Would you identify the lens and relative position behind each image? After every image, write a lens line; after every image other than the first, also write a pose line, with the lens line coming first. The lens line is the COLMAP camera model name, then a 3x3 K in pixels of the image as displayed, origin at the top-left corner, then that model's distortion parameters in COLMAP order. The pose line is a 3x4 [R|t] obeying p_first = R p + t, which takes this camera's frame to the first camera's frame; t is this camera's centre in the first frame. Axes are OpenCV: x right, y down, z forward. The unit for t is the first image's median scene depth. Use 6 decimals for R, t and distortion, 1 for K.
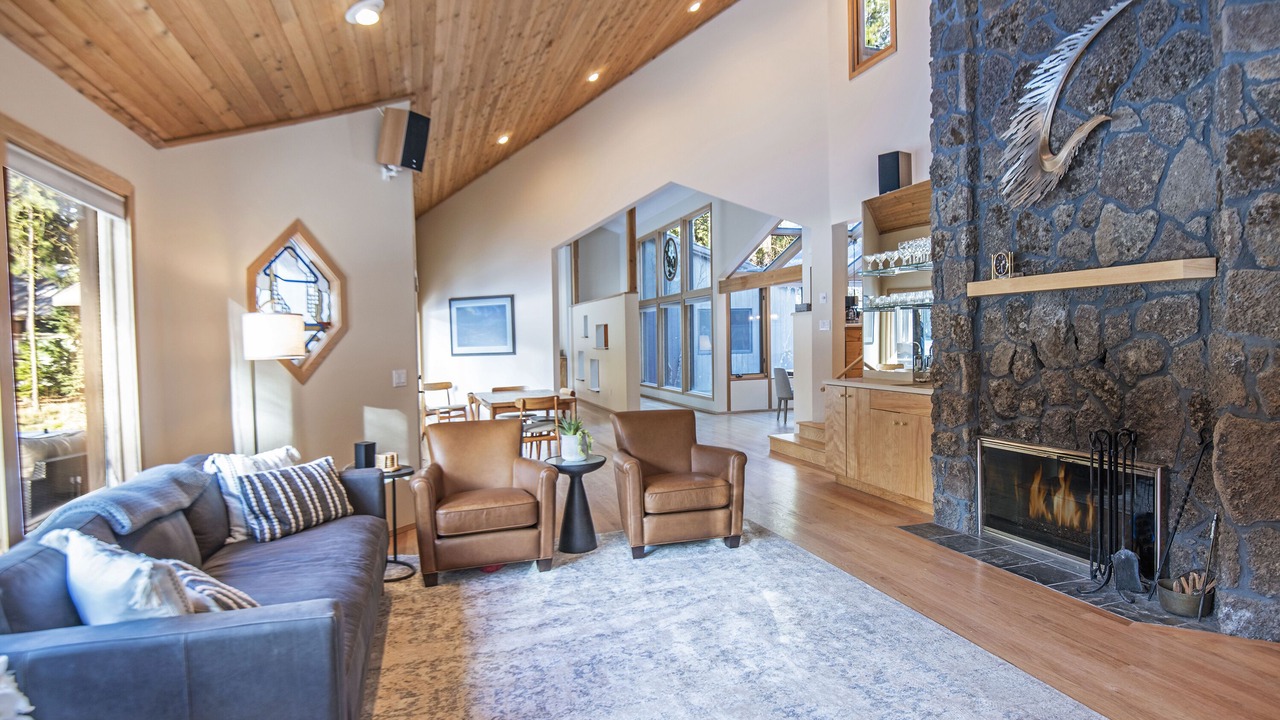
lens RADIAL K [[707.3, 0, 640.1], [0, 707.3, 360.9], [0, 0, 1]] dist [0.002485, -0.005566]
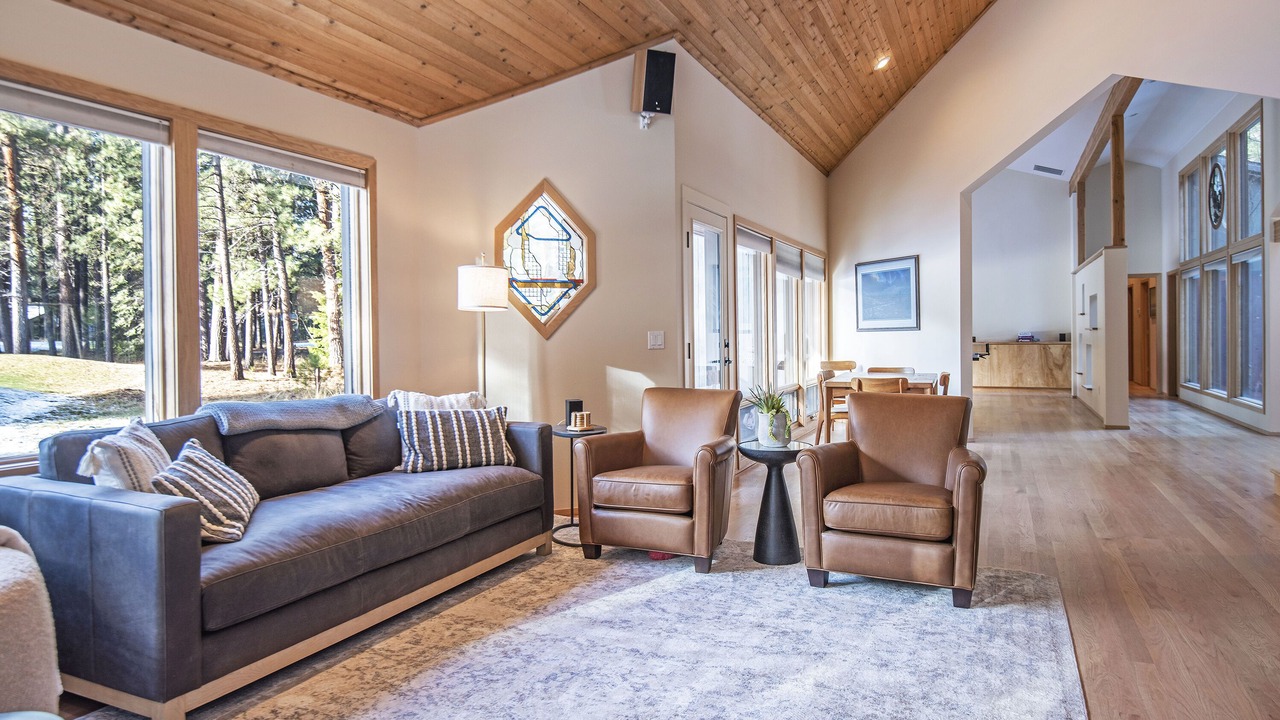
lens RADIAL K [[793.5, 0, 629.1], [0, 793.5, 337.3], [0, 0, 1]] dist [0.016283, -0.006686]
pose [[0.739769, 0.029405, -0.672218, 0.443168], [-0.039641, 0.999214, 0.000085, 0.029226], [0.671692, 0.026584, 0.740353, 0.268748]]
